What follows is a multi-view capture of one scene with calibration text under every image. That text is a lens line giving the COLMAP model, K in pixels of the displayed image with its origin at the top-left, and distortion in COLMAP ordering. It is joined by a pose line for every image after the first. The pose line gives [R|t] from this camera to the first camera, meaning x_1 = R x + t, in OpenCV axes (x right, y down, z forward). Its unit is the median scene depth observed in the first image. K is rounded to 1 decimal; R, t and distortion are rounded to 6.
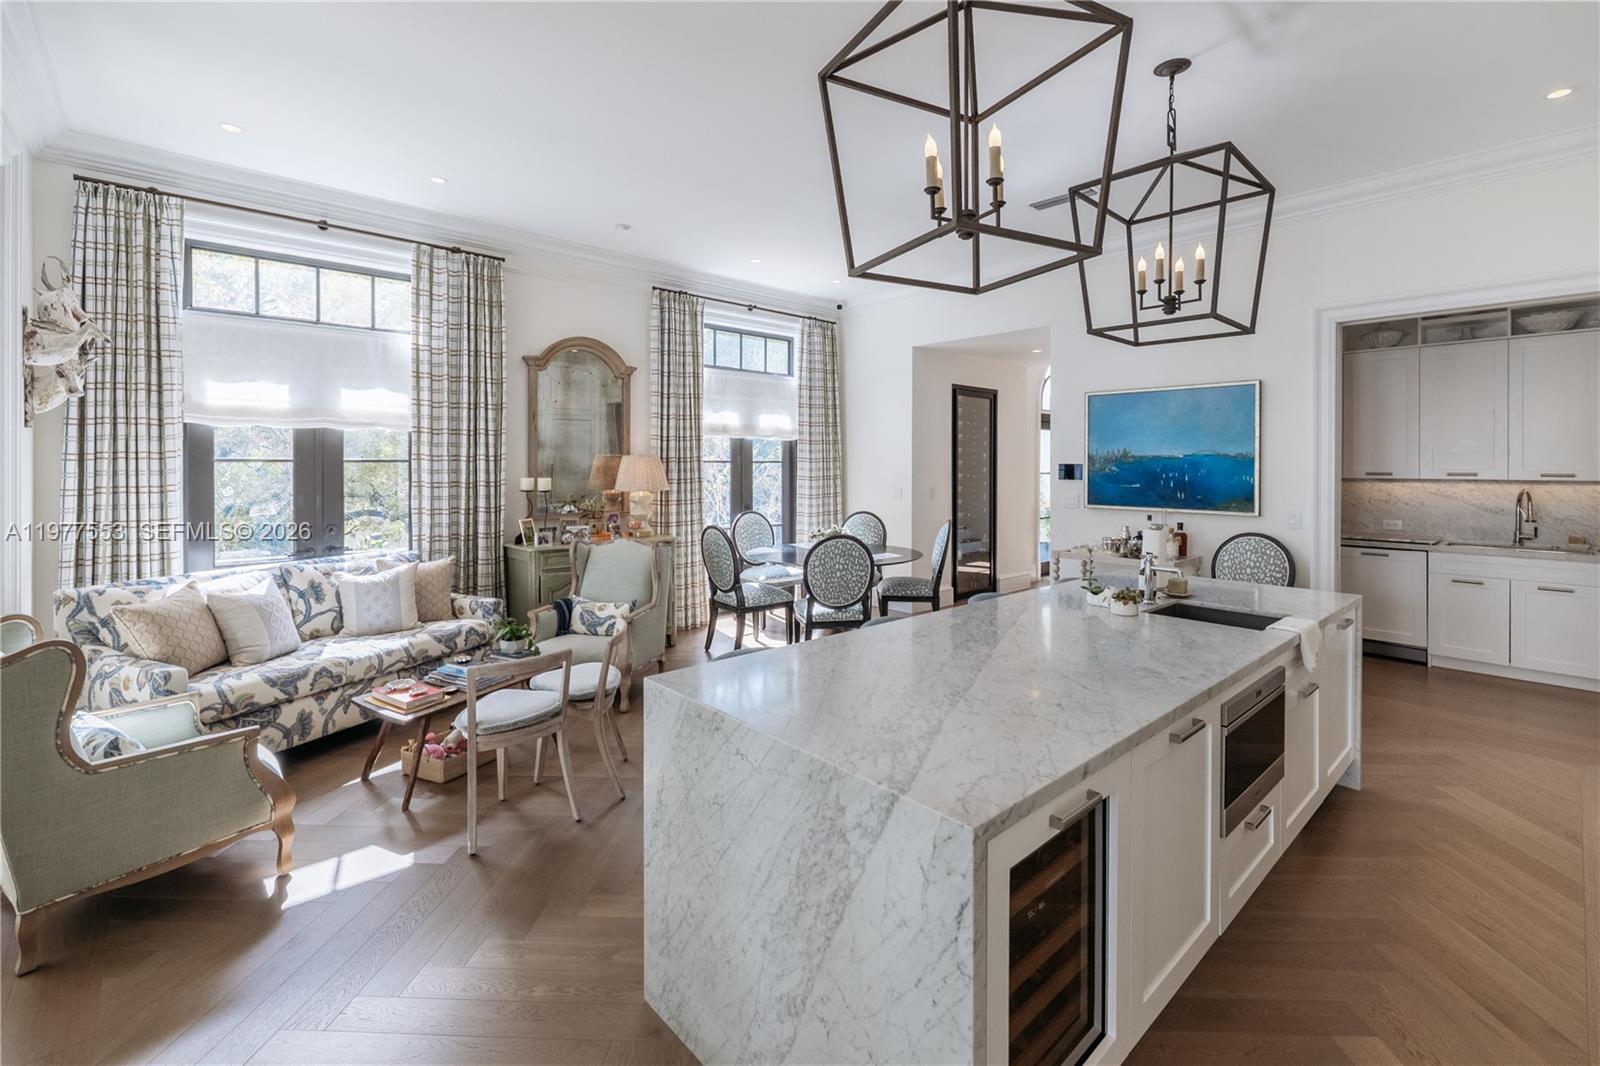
lens RADIAL K [[696.0, 0, 797.3], [0, 696.0, 466.3], [0, 0, 1]] dist [0.001604, -0.000791]
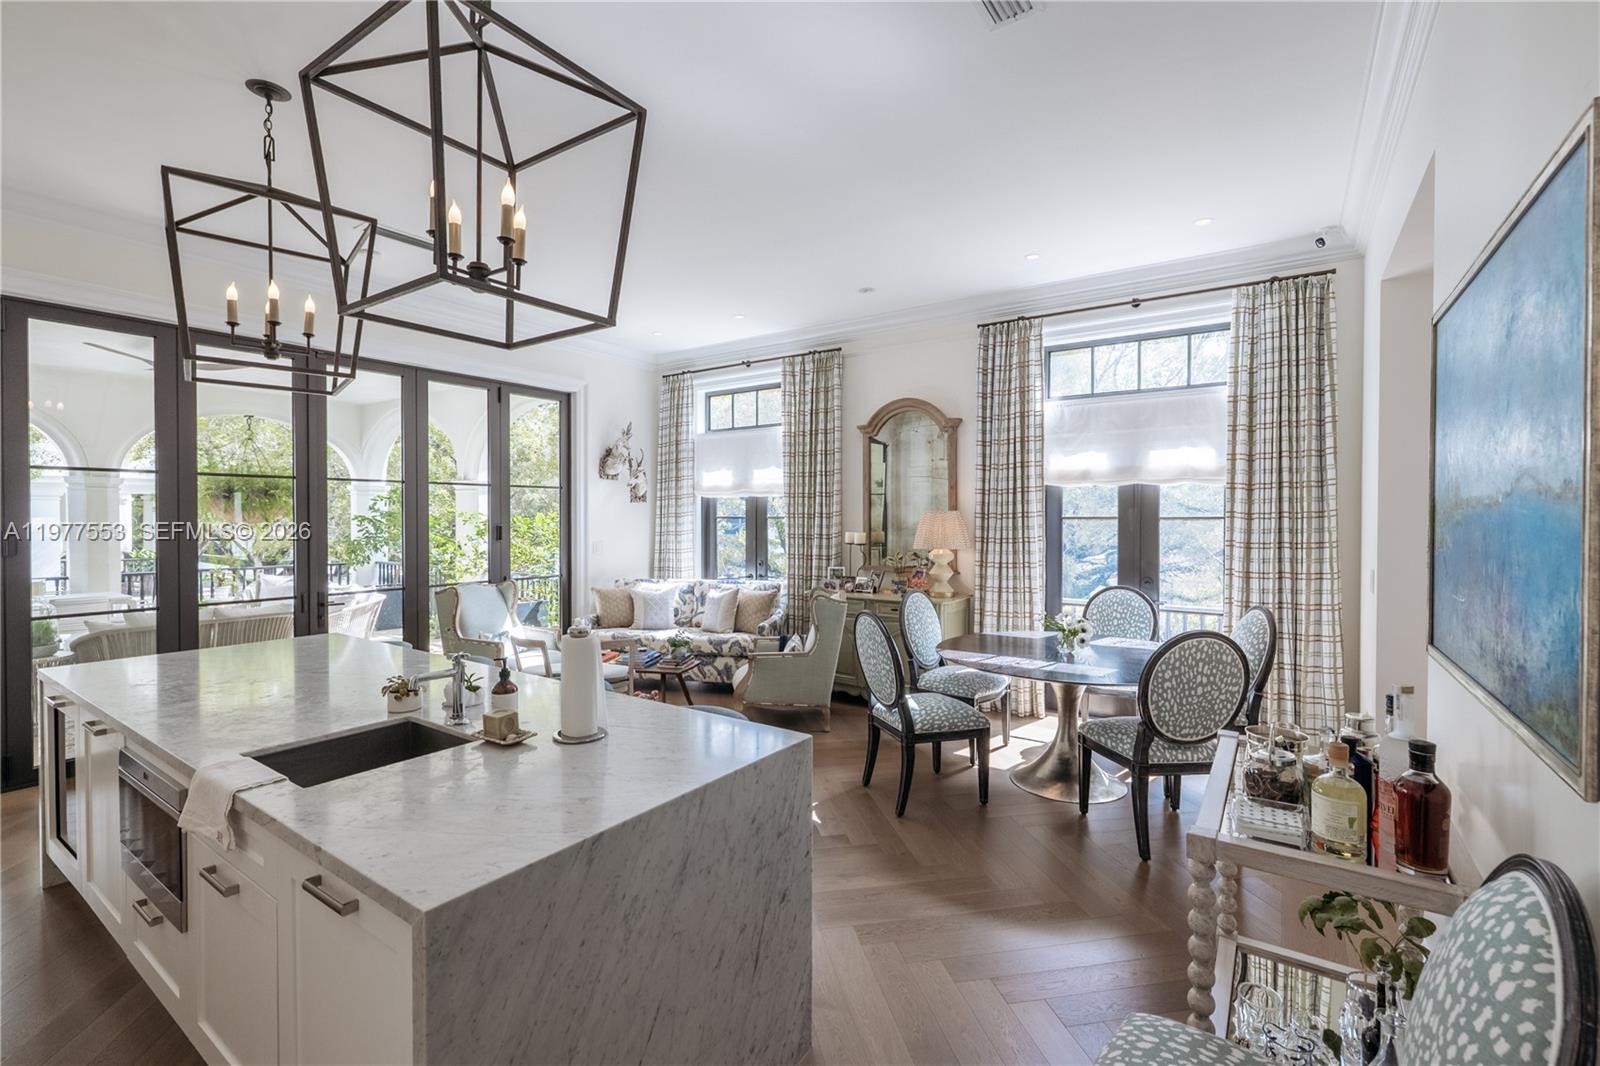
lens RADIAL K [[687.9, 0, 800.3], [0, 687.9, 520.0], [0, 0, 1]] dist [0.000011, 0.000277]
pose [[0.240932, 0.002220, -0.970540, 0.539202], [-0.004643, 0.999989, 0.001135, -0.003603], [0.970531, 0.004232, 0.240939, 0.497476]]
